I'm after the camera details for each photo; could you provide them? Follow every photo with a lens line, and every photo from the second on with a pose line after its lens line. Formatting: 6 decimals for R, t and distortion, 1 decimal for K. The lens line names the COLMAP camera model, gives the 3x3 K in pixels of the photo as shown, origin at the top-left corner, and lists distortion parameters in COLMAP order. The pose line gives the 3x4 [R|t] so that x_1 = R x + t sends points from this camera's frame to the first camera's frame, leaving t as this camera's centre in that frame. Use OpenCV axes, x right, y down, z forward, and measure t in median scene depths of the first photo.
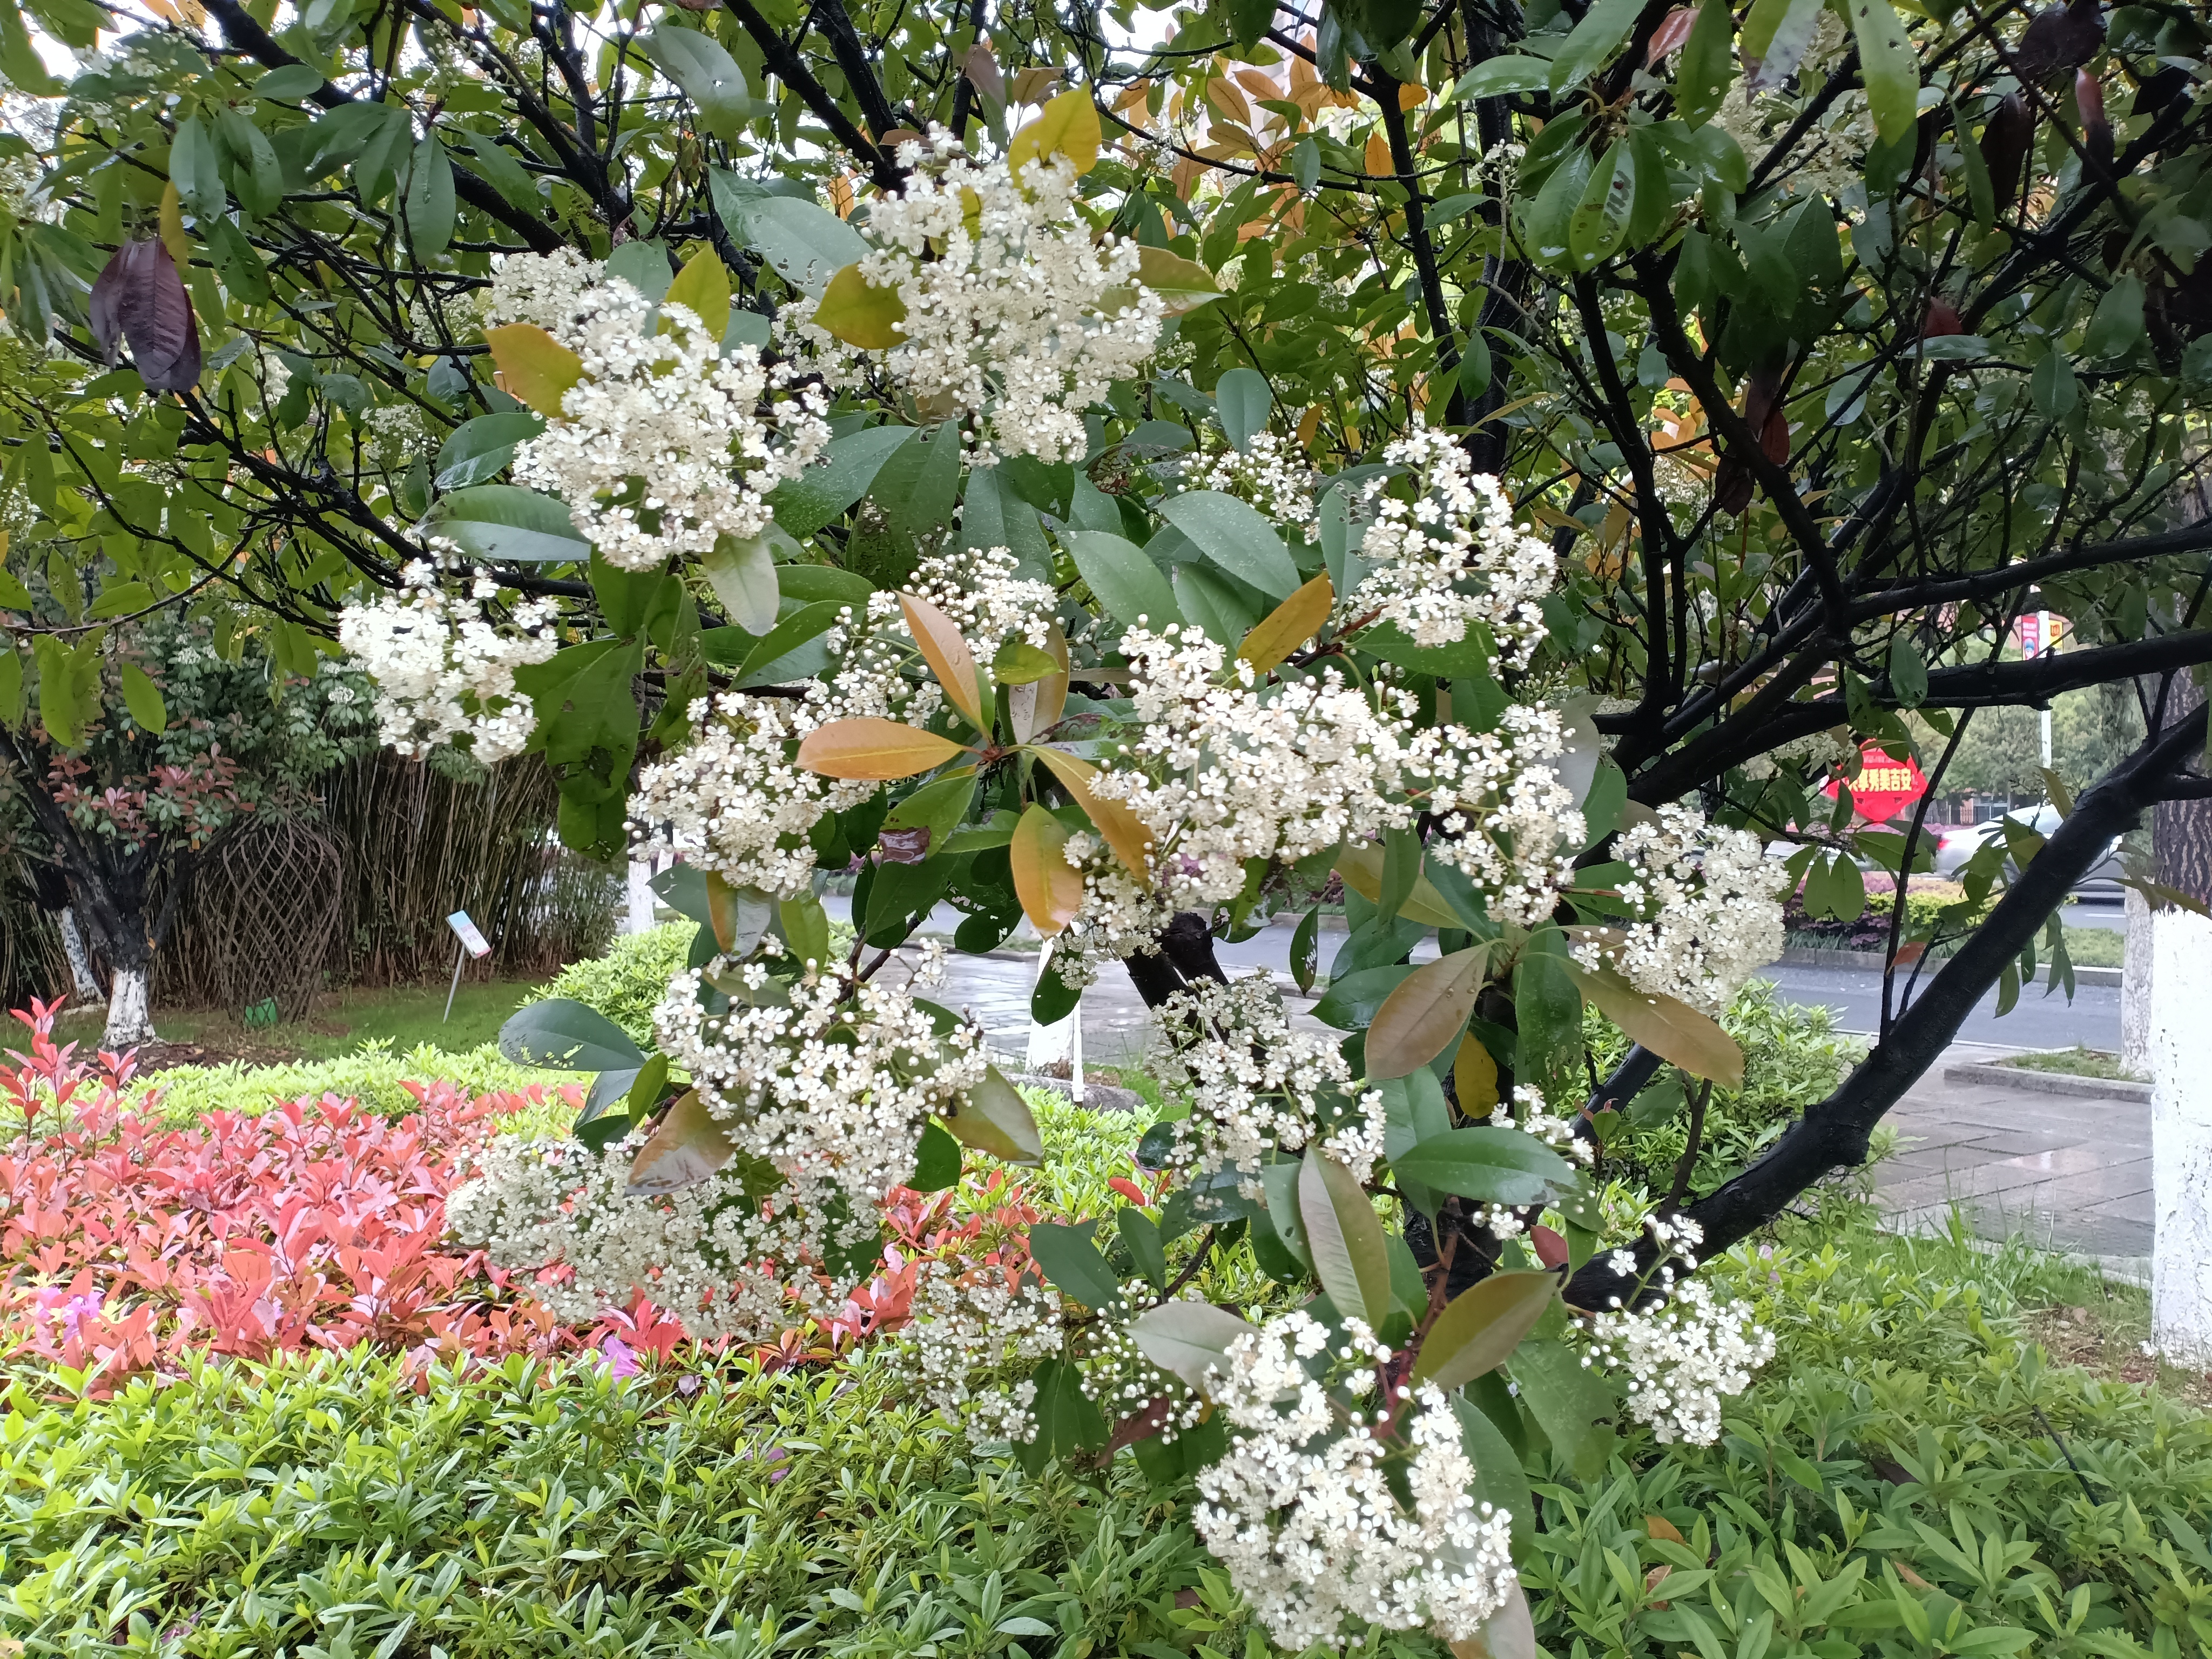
lens RADIAL K [[1666.6, 0, 1106.0], [0, 1666.6, 829.5], [0, 0, 1]] dist [0.106908, -0.131132]
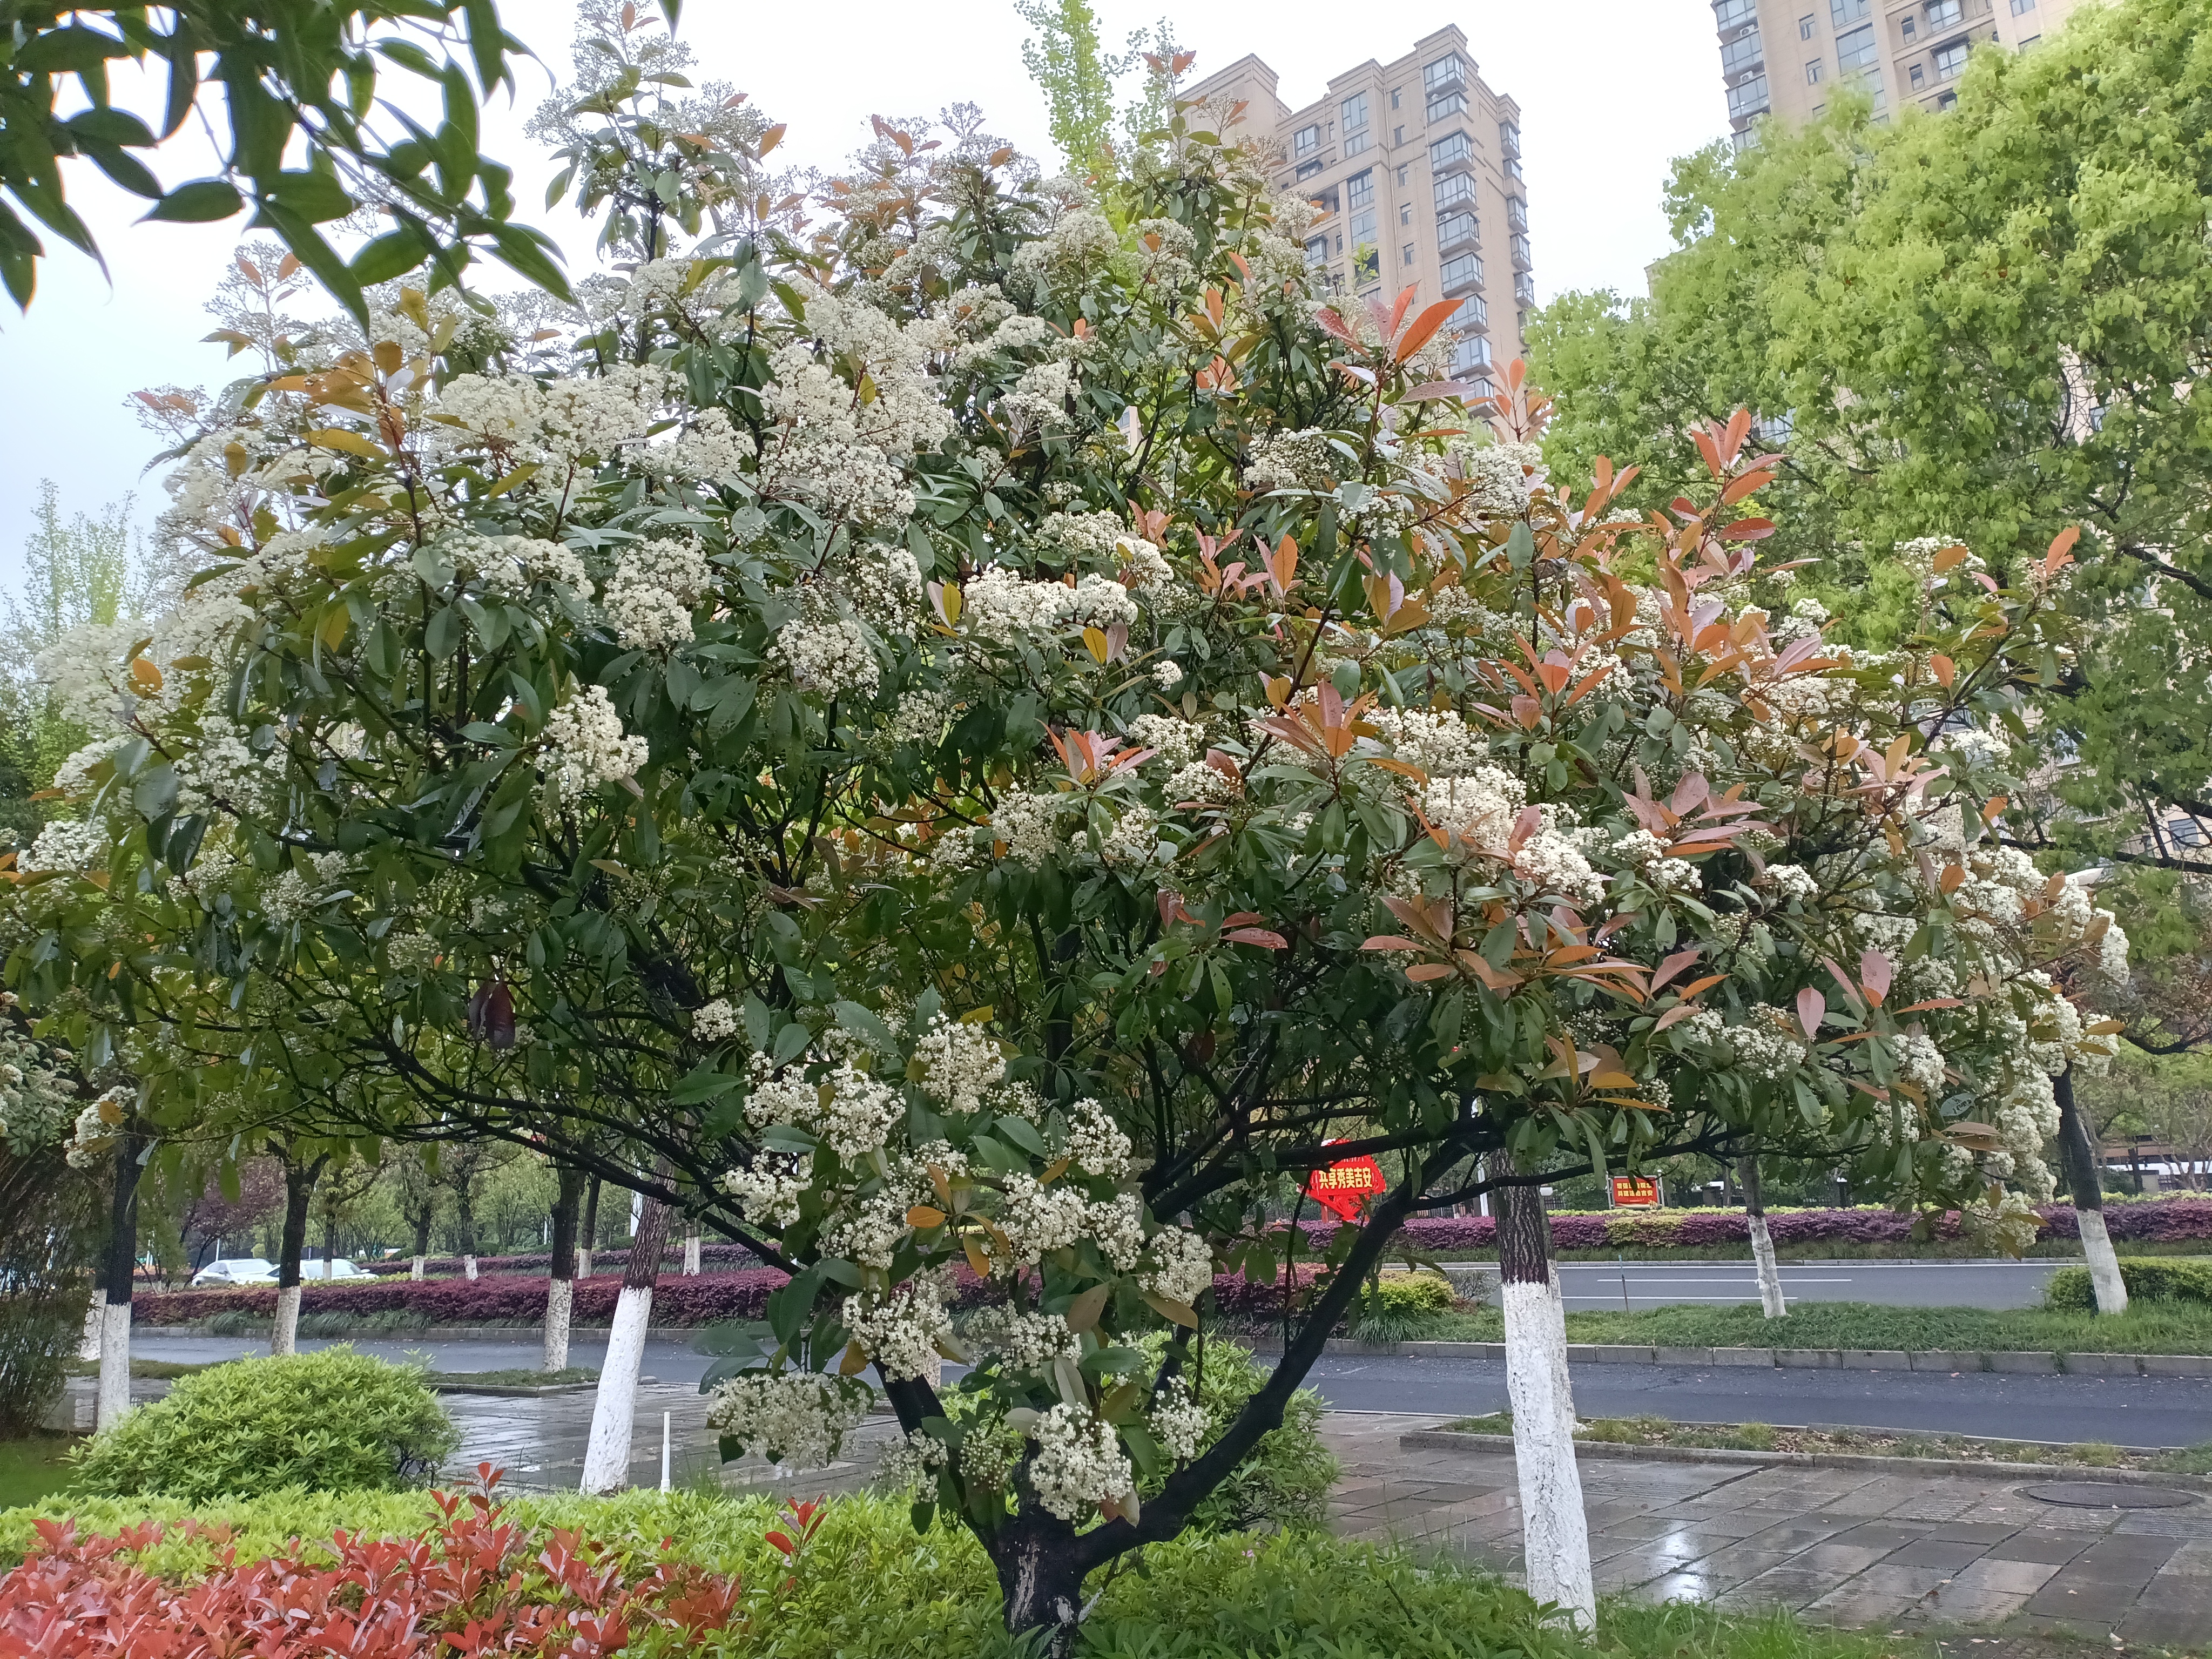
lens RADIAL K [[1666.6, 0, 1106.0], [0, 1666.6, 829.5], [0, 0, 1]] dist [0.106908, -0.131132]
pose [[0.959330, 0.036784, 0.279880, -0.659275], [0.030683, 0.972012, -0.232920, -0.010586], [-0.280614, 0.232035, 0.931351, -1.981145]]
